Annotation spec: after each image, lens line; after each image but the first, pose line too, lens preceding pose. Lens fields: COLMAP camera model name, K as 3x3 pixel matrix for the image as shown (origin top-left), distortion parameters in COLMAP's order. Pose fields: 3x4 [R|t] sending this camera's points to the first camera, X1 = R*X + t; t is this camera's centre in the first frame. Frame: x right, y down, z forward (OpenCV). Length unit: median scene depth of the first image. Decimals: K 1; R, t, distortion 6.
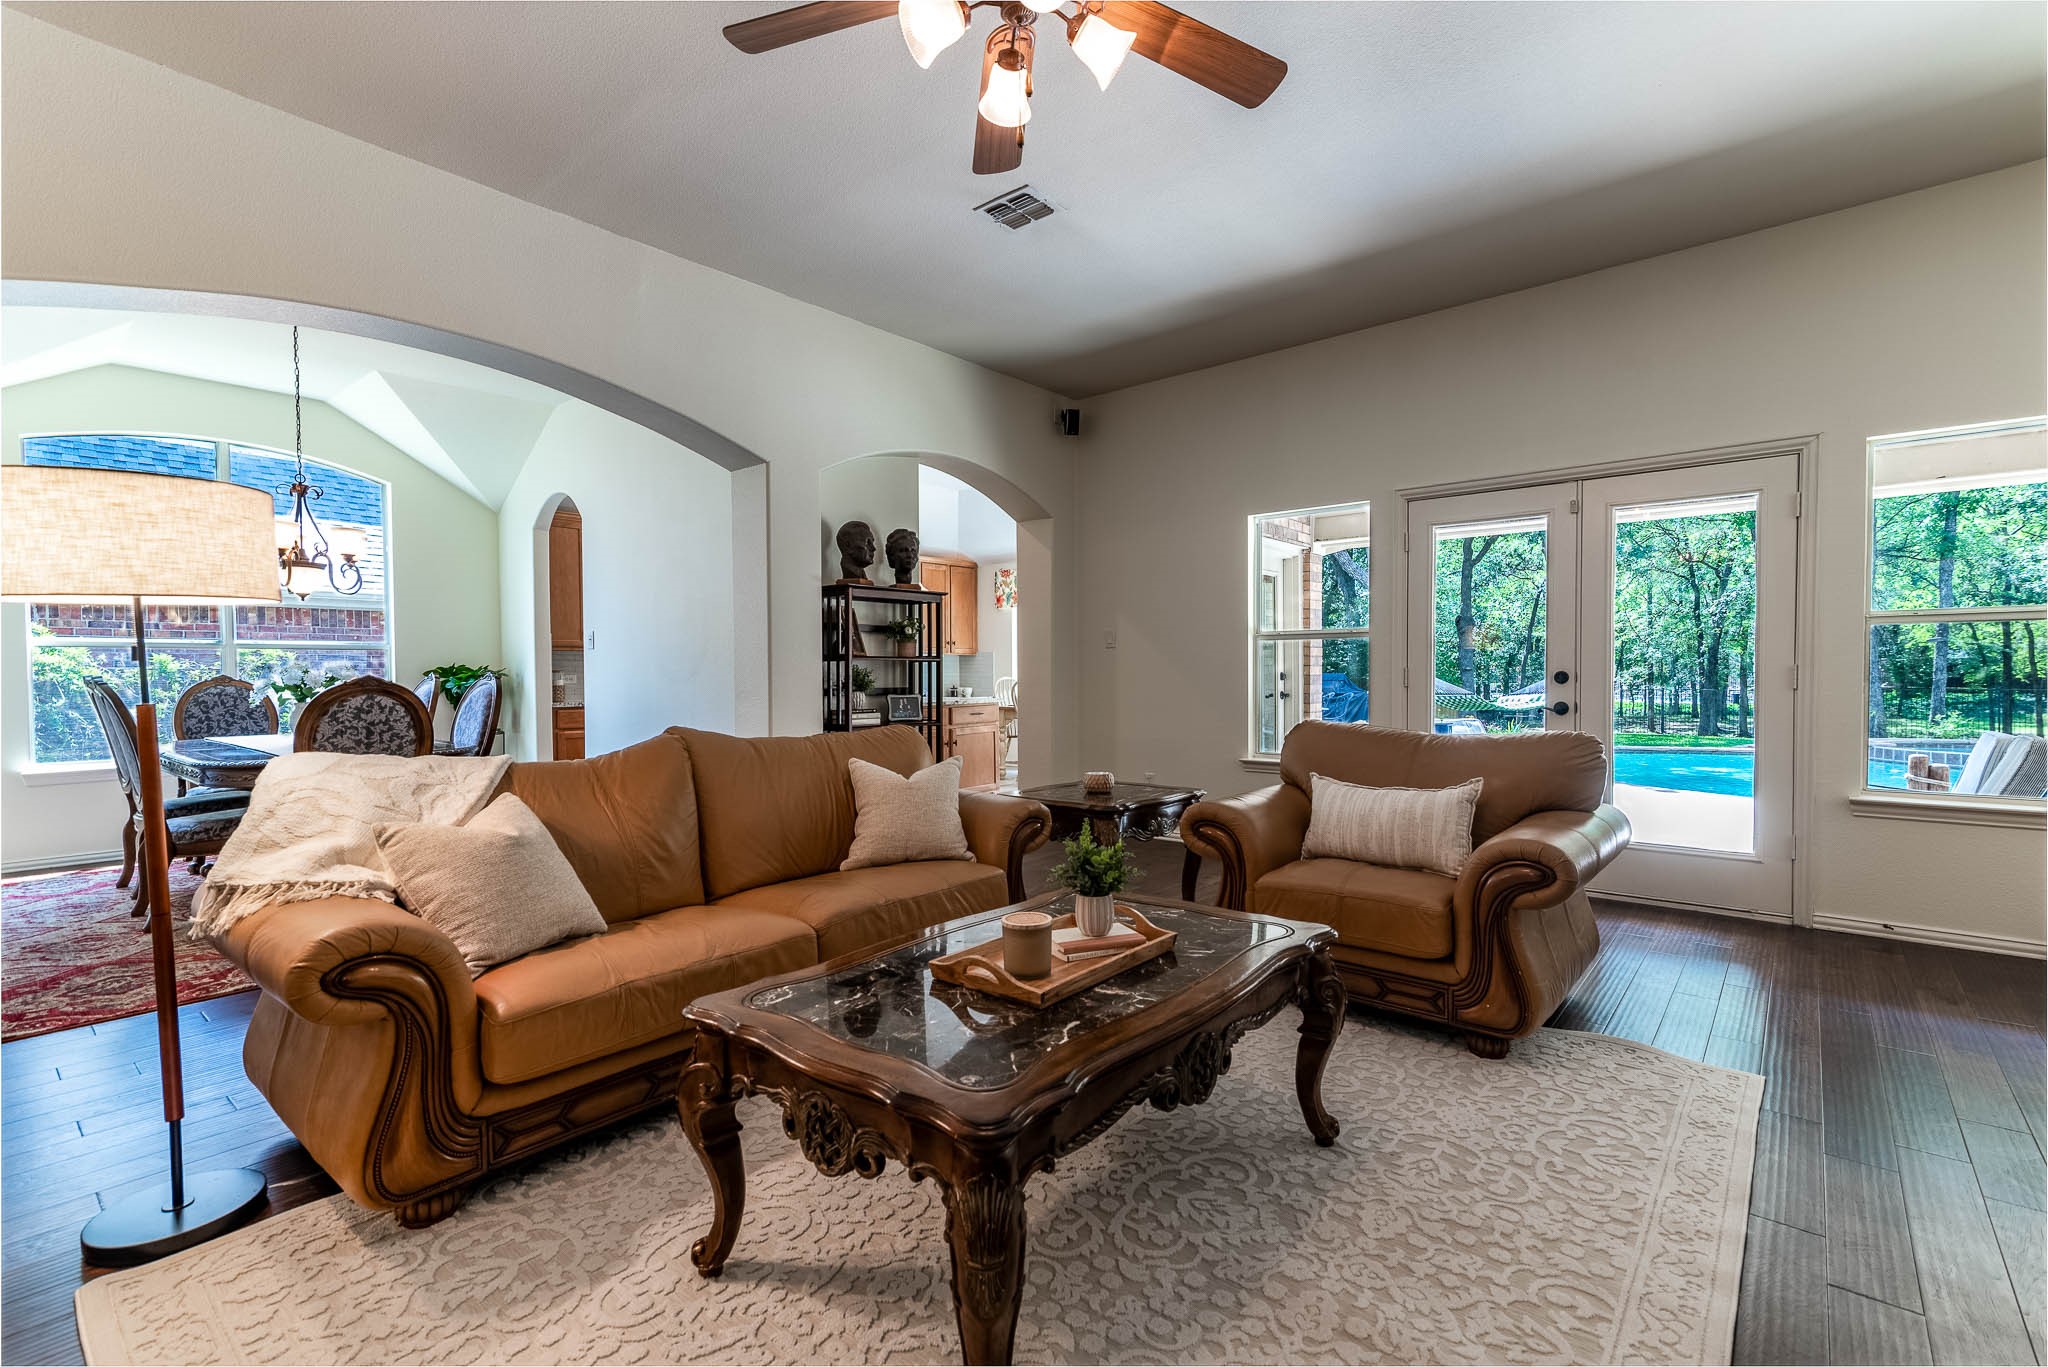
lens RADIAL K [[930.9, 0, 1014.3], [0, 930.9, 688.3], [0, 0, 1]] dist [0.019445, -0.002869]
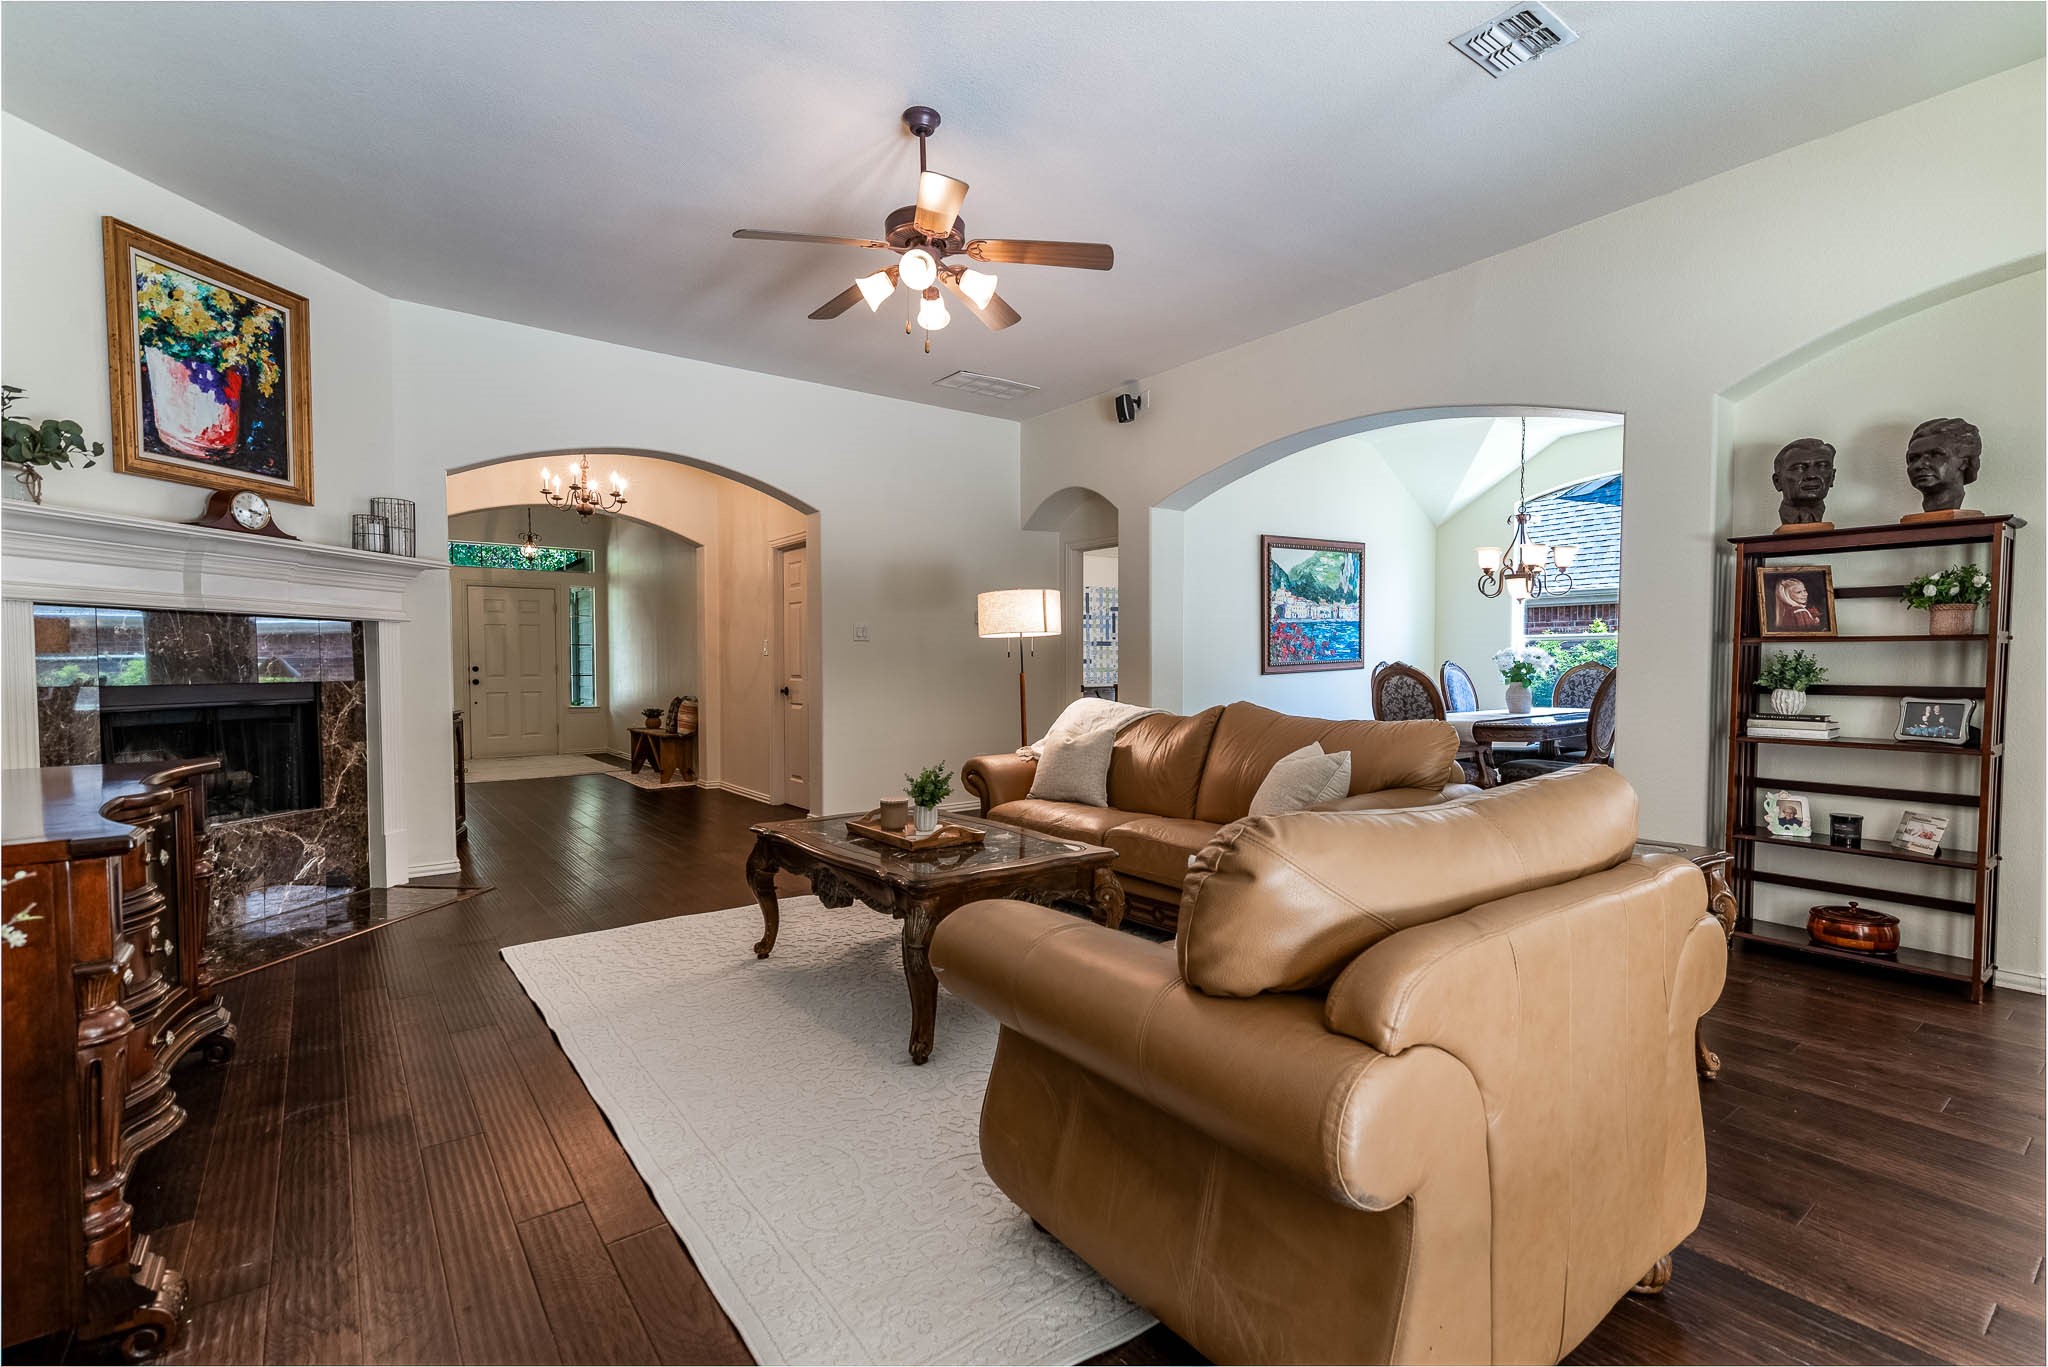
lens RADIAL K [[930.9, 0, 1025.2], [0, 930.9, 677.2], [0, 0, 1]] dist [0.019445, -0.002869]
pose [[-0.206710, 0.023143, -0.978129, 0.594464], [-0.014118, 0.999546, 0.026633, -0.014906], [0.978300, 0.019314, -0.206289, 0.573456]]
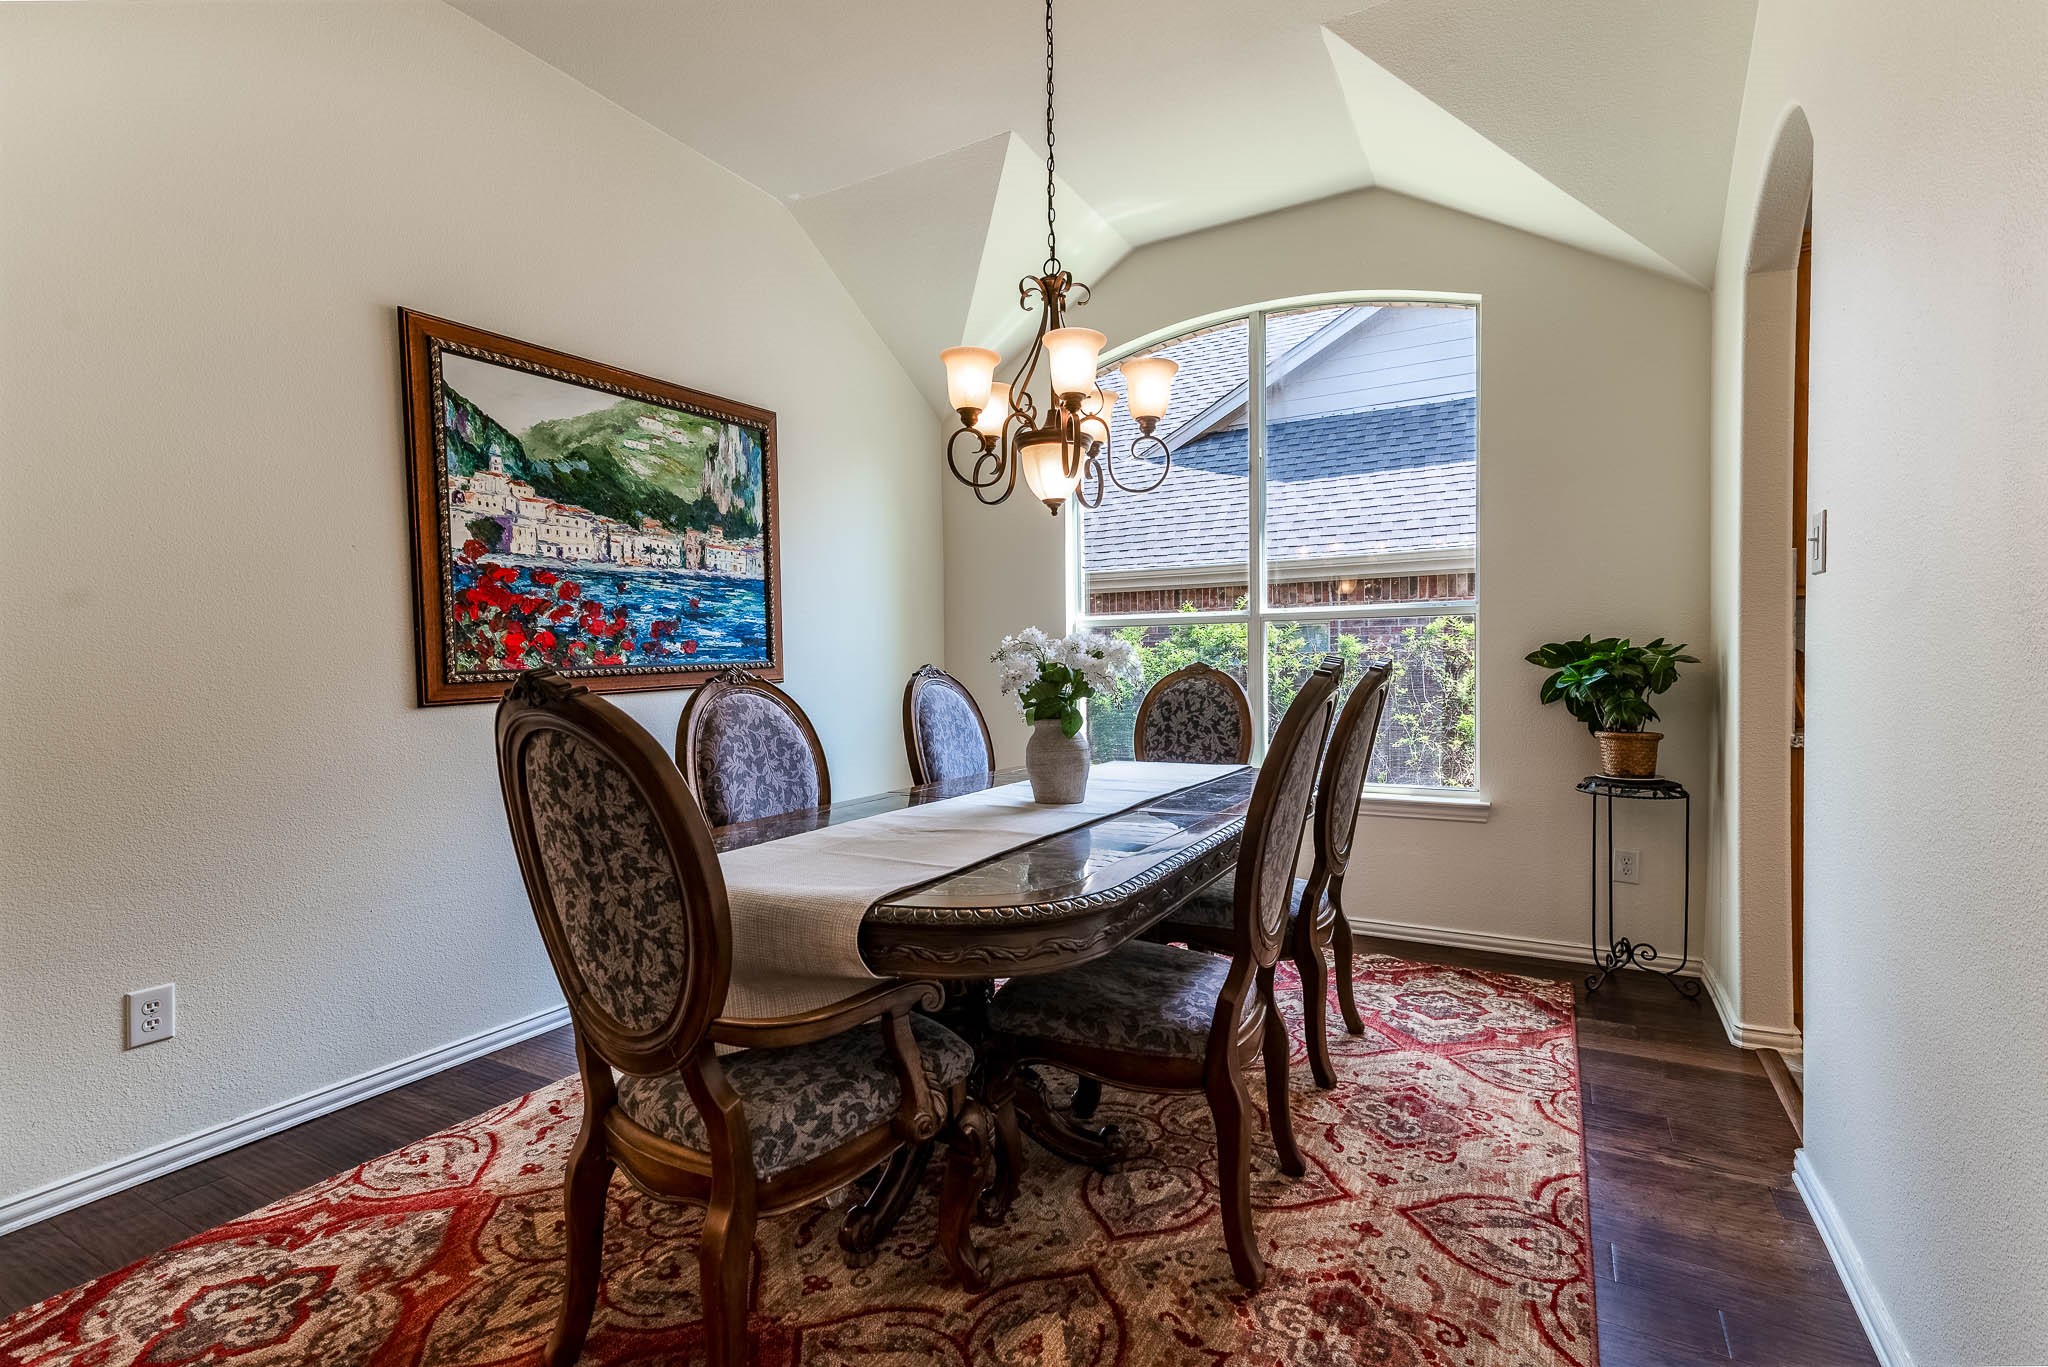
lens RADIAL K [[930.9, 0, 1011.4], [0, 930.9, 640.9], [0, 0, 1]] dist [0.019445, -0.002869]
pose [[0.172395, -0.020304, -0.984819, -0.264934], [-0.009903, 0.999701, -0.022344, -0.013578], [0.984978, 0.013604, 0.172143, 0.845833]]
